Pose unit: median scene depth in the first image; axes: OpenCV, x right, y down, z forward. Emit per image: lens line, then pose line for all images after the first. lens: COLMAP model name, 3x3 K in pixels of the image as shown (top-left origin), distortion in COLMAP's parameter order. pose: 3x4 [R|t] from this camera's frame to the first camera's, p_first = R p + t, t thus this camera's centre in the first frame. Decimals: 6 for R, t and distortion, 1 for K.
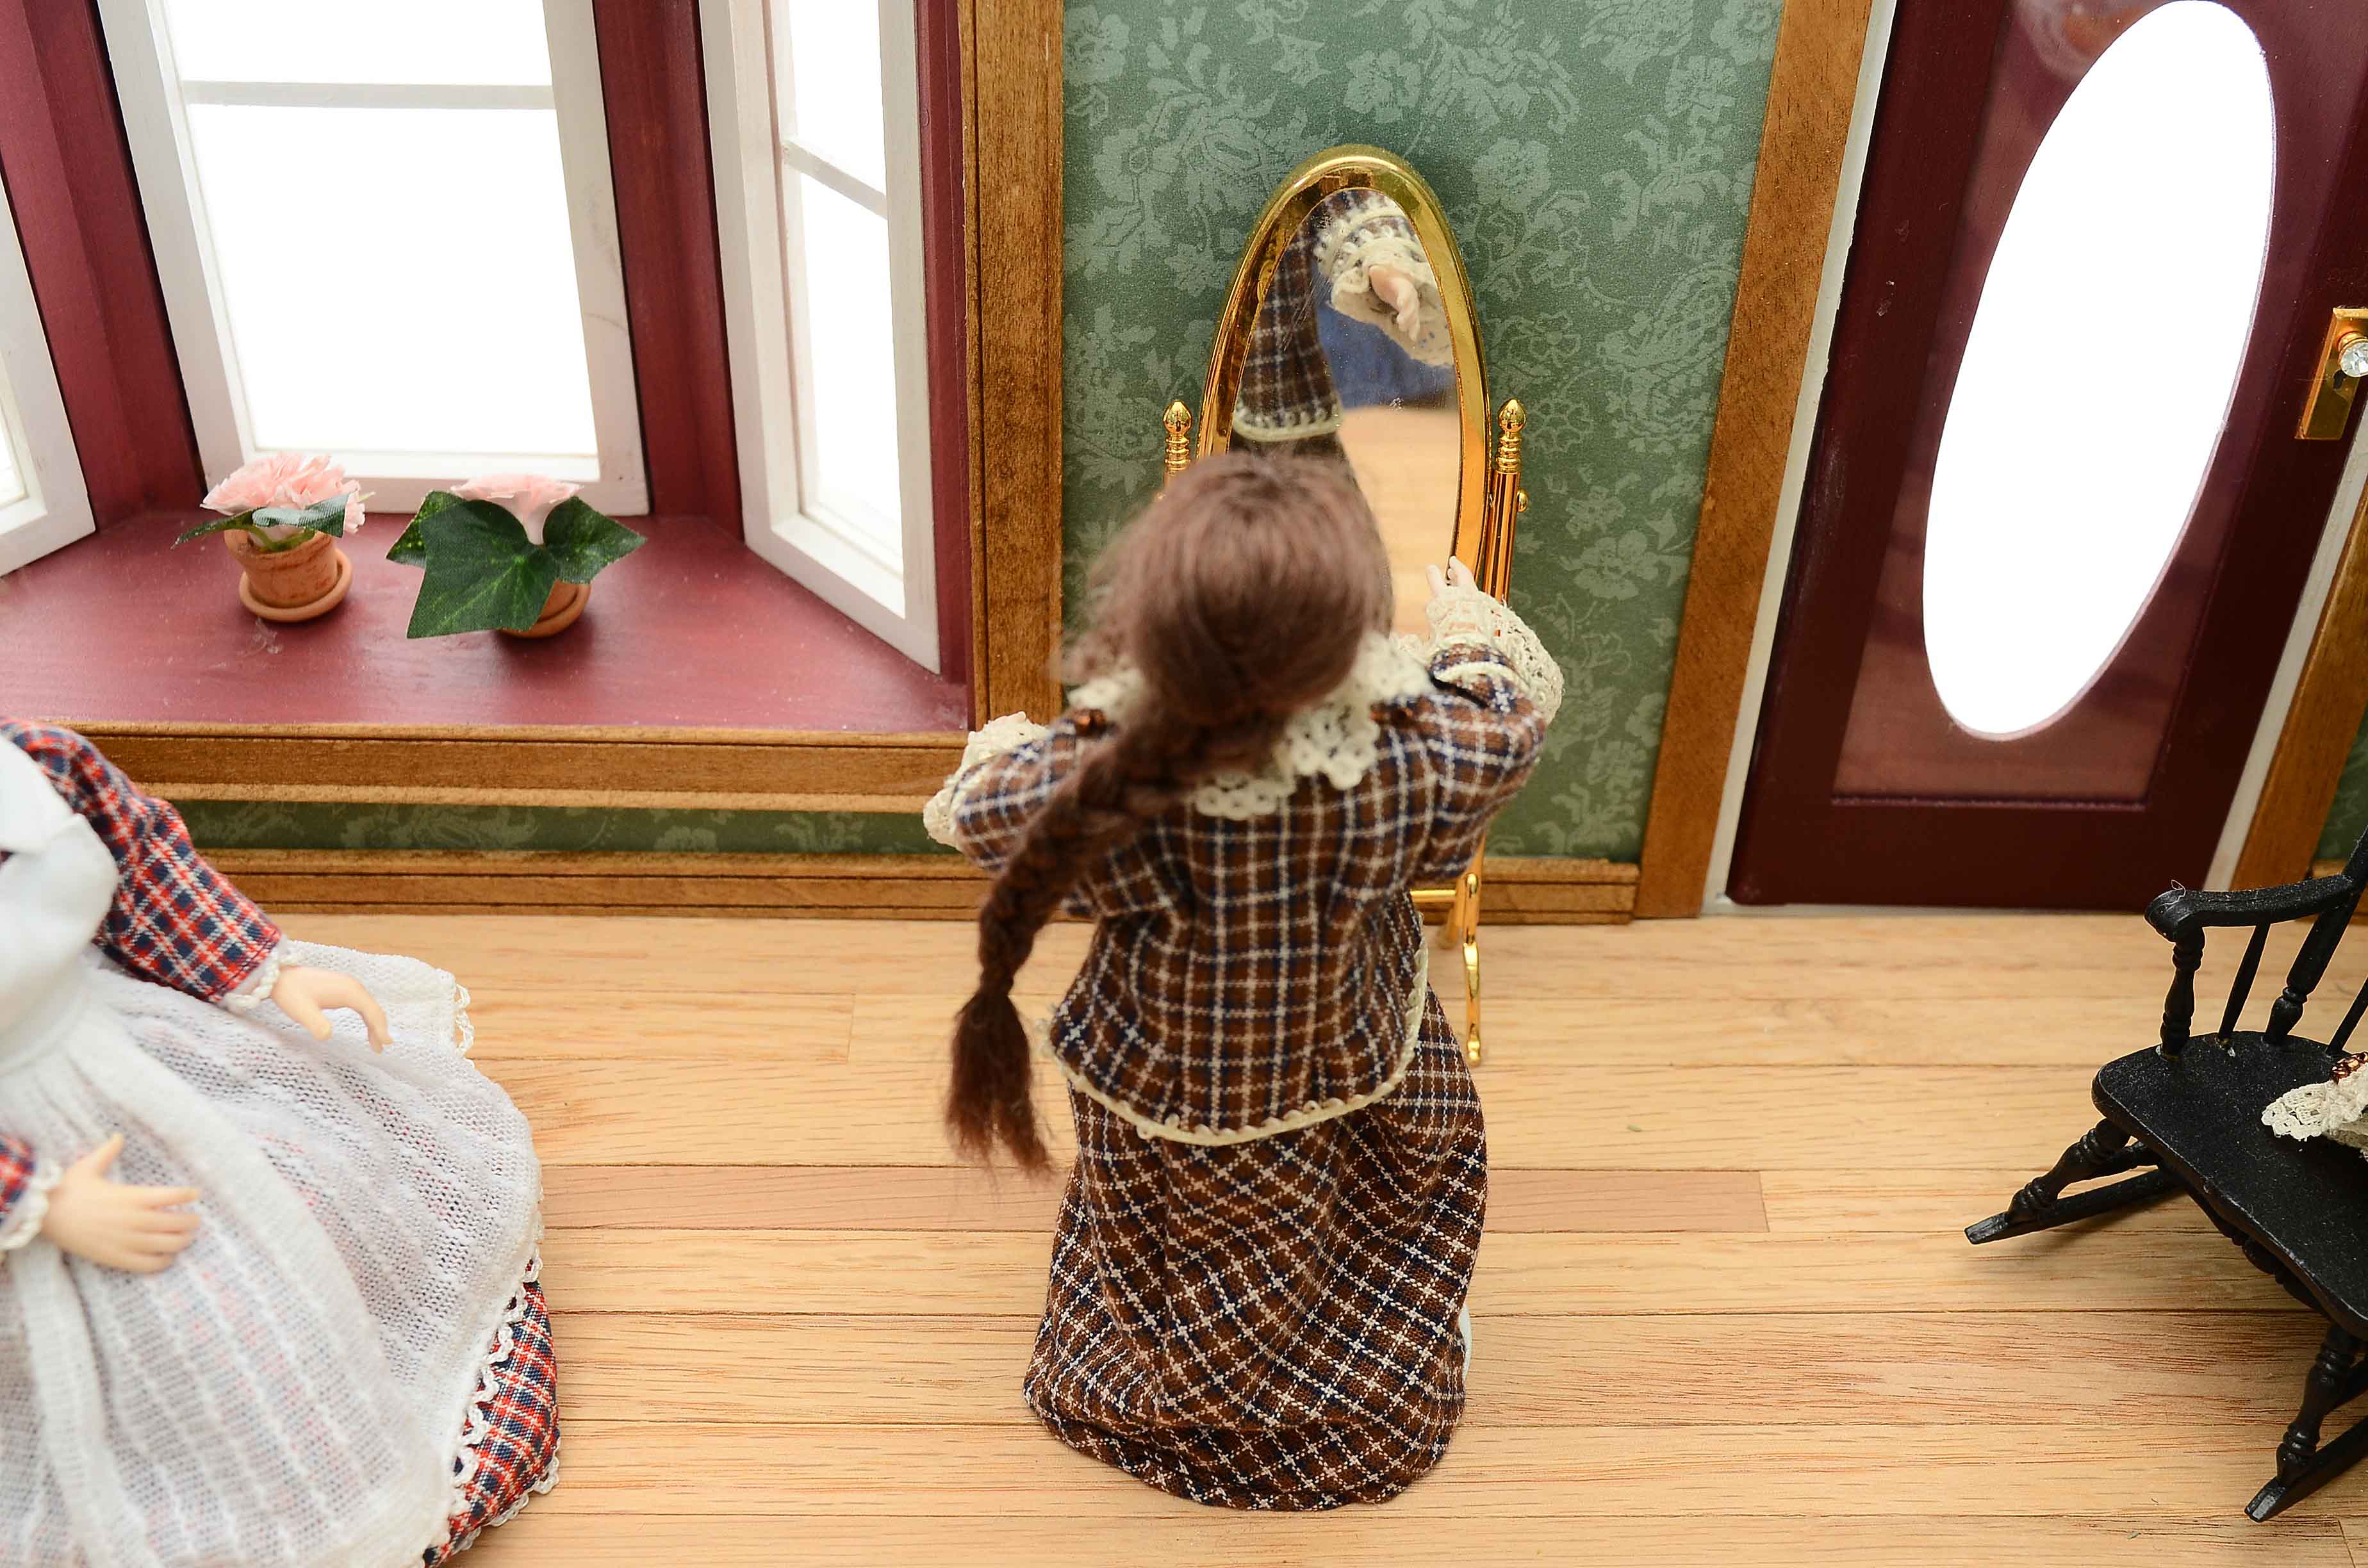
lens RADIAL K [[2968.5, 0, 1180.8], [0, 2968.5, 789.6], [0, 0, 1]] dist [-0.051072, 0.000000]
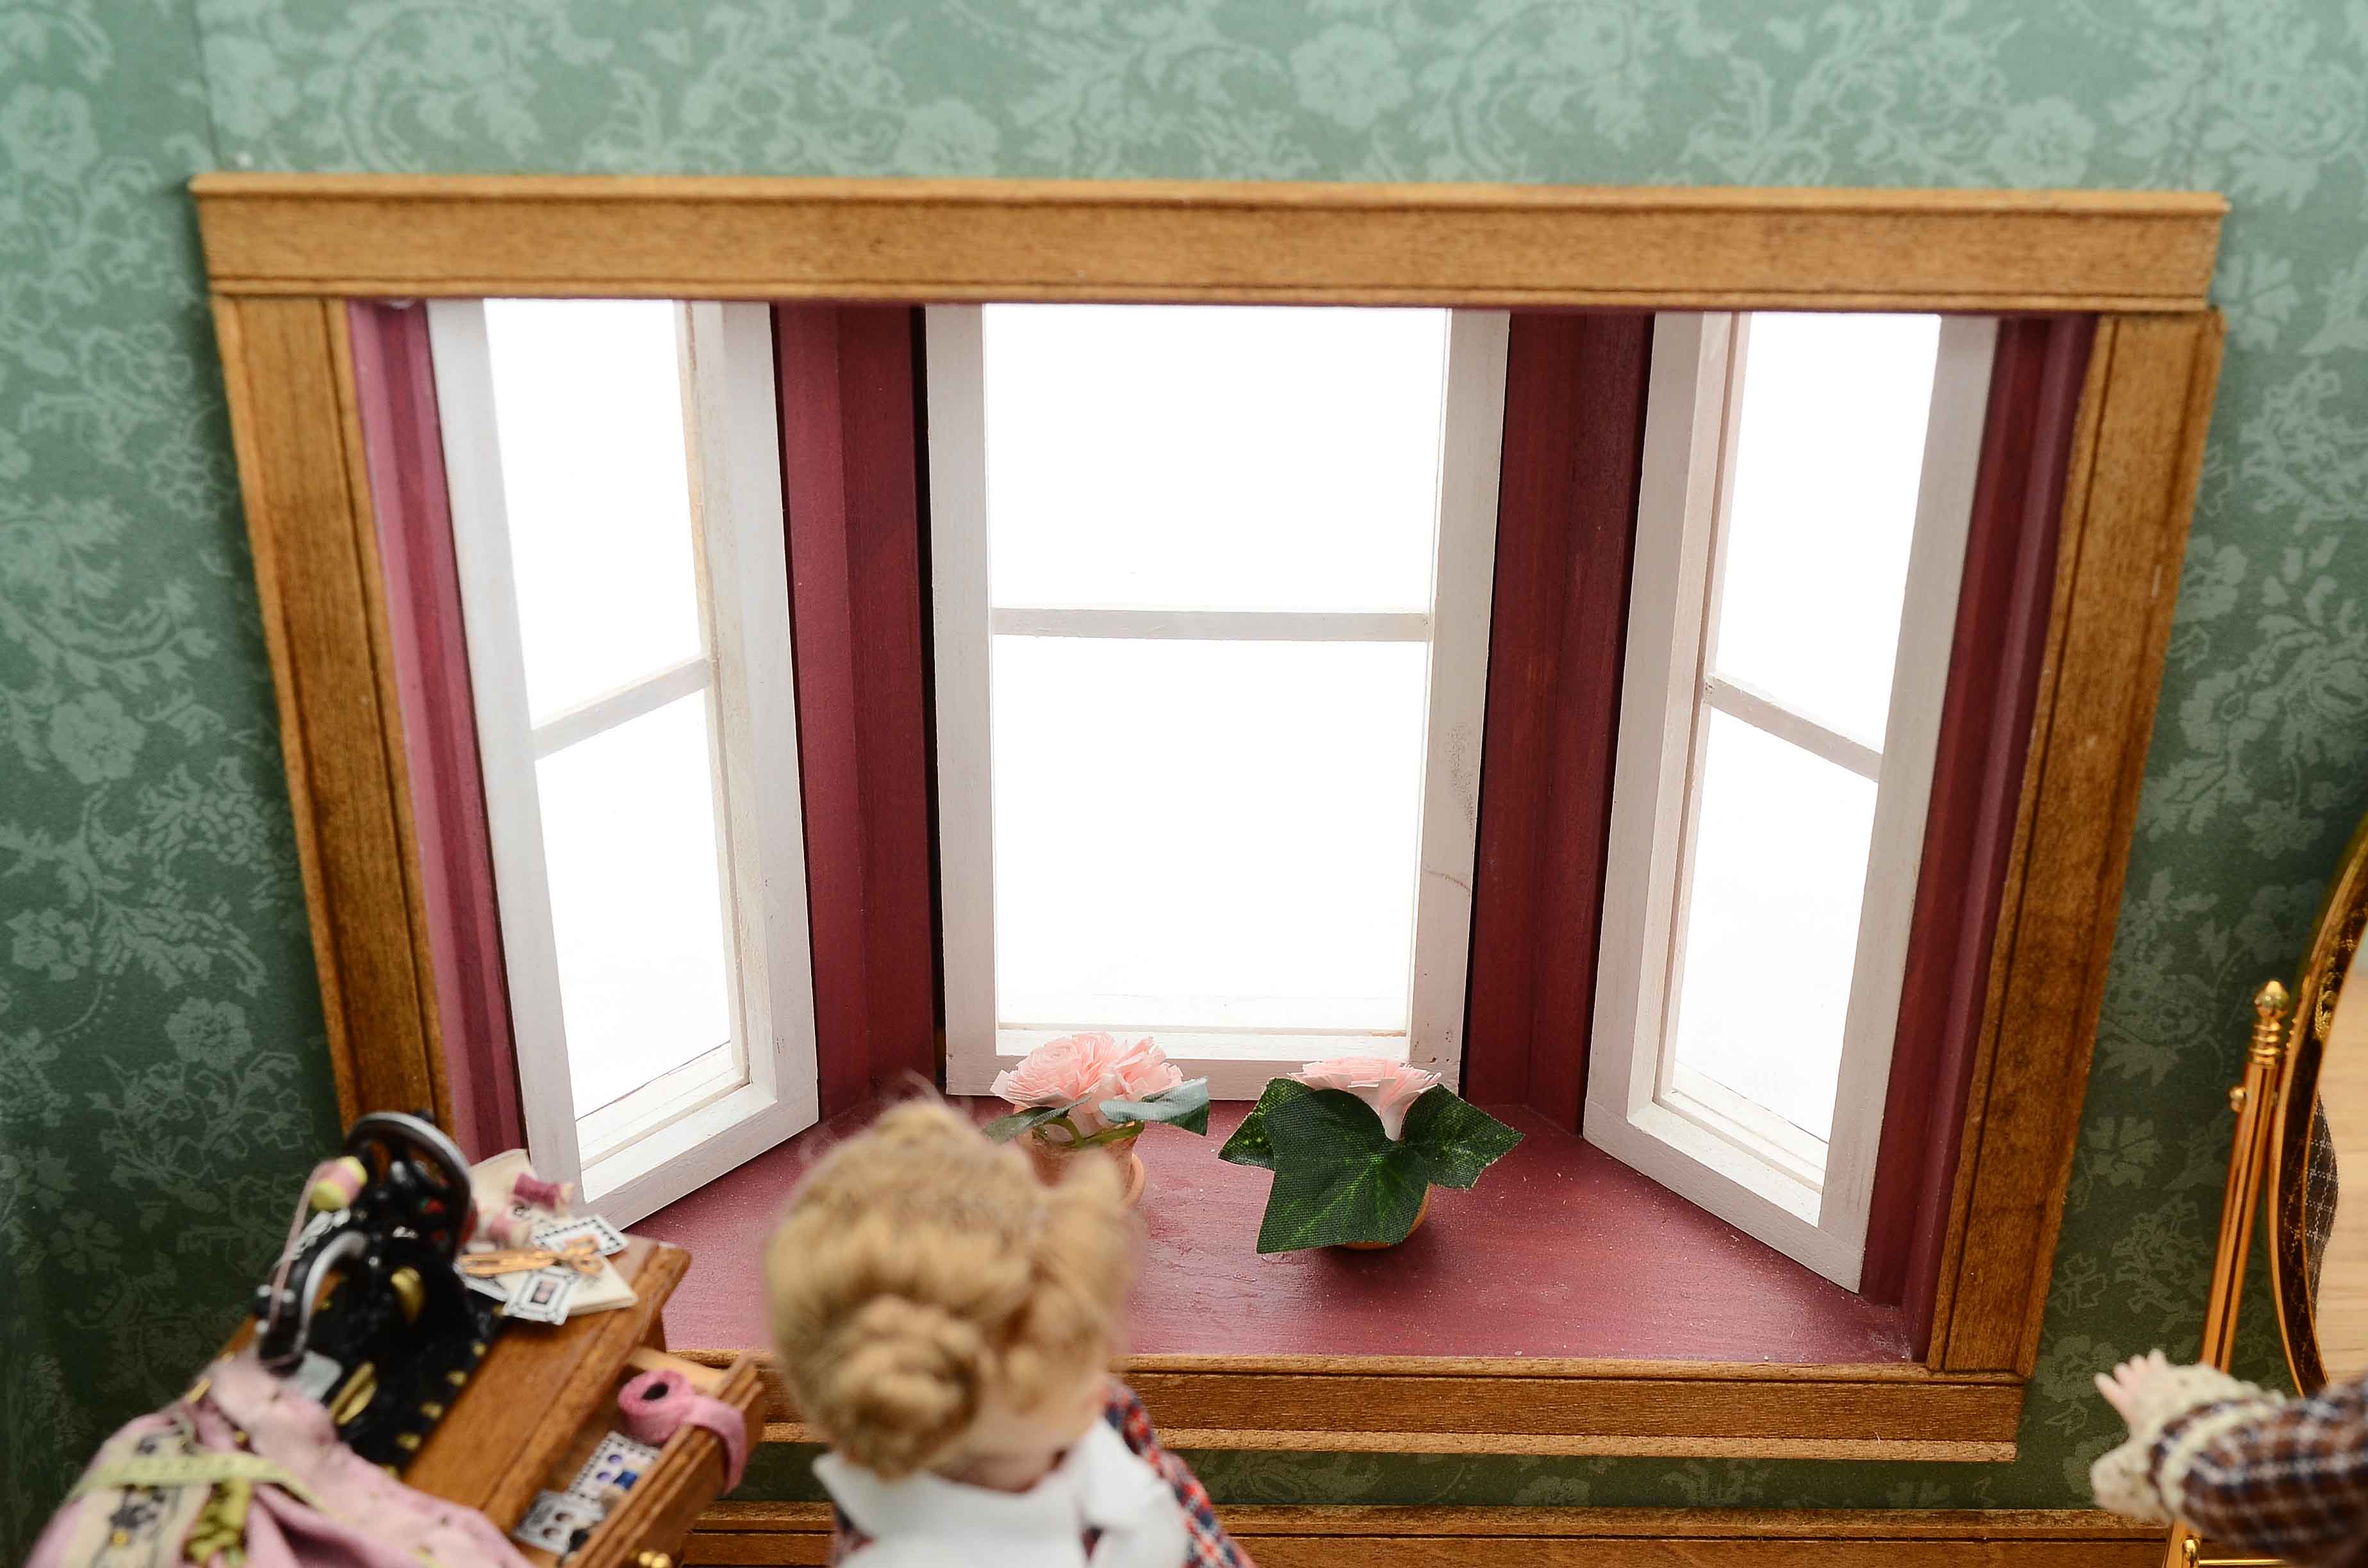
lens RADIAL K [[3529.0, 0, 1193.7], [0, 3529.0, 791.0], [0, 0, 1]] dist [-0.019232, 0.000000]
pose [[0.999780, -0.004206, -0.020542, -0.262387], [0.000771, 0.986381, -0.164475, -0.015755], [0.020954, 0.164423, 0.986167, -0.020846]]
